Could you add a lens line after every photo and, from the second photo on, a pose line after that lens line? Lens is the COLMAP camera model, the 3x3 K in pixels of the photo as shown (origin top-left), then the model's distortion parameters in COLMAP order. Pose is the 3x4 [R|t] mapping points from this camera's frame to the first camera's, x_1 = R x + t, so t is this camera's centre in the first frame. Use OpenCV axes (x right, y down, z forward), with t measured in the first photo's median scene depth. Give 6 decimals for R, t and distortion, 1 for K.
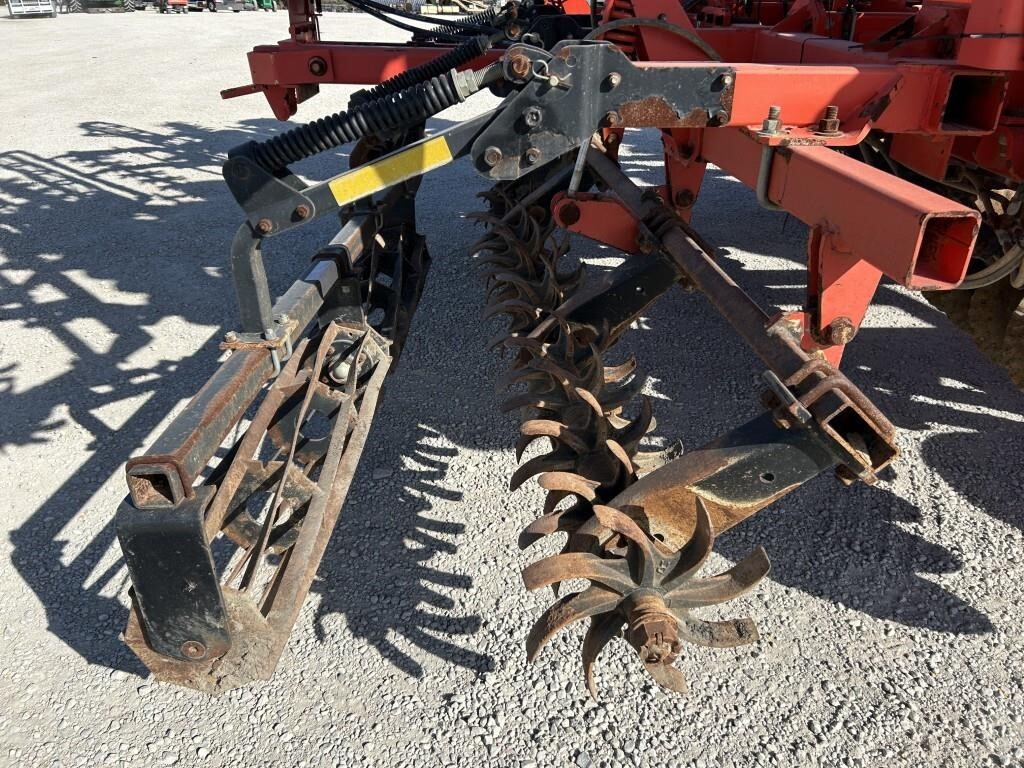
lens RADIAL K [[746.9, 0, 519.8], [0, 746.9, 385.5], [0, 0, 1]] dist [0.056272, -0.101260]
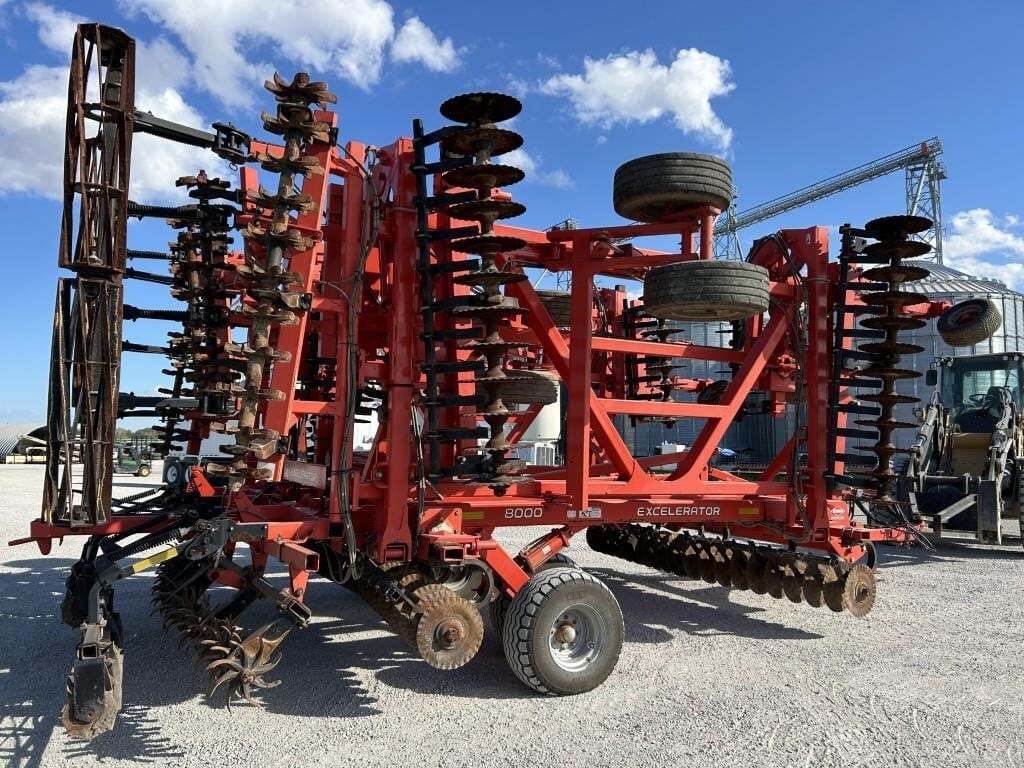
lens RADIAL K [[767.7, 0, 501.5], [0, 767.7, 384.0], [0, 0, 1]] dist [0.041353, -0.043787]
pose [[0.894683, 0.039952, 0.444912, -0.354274], [0.201112, 0.853315, -0.481047, 0.940203], [-0.398869, 0.519862, 0.755412, -2.414414]]
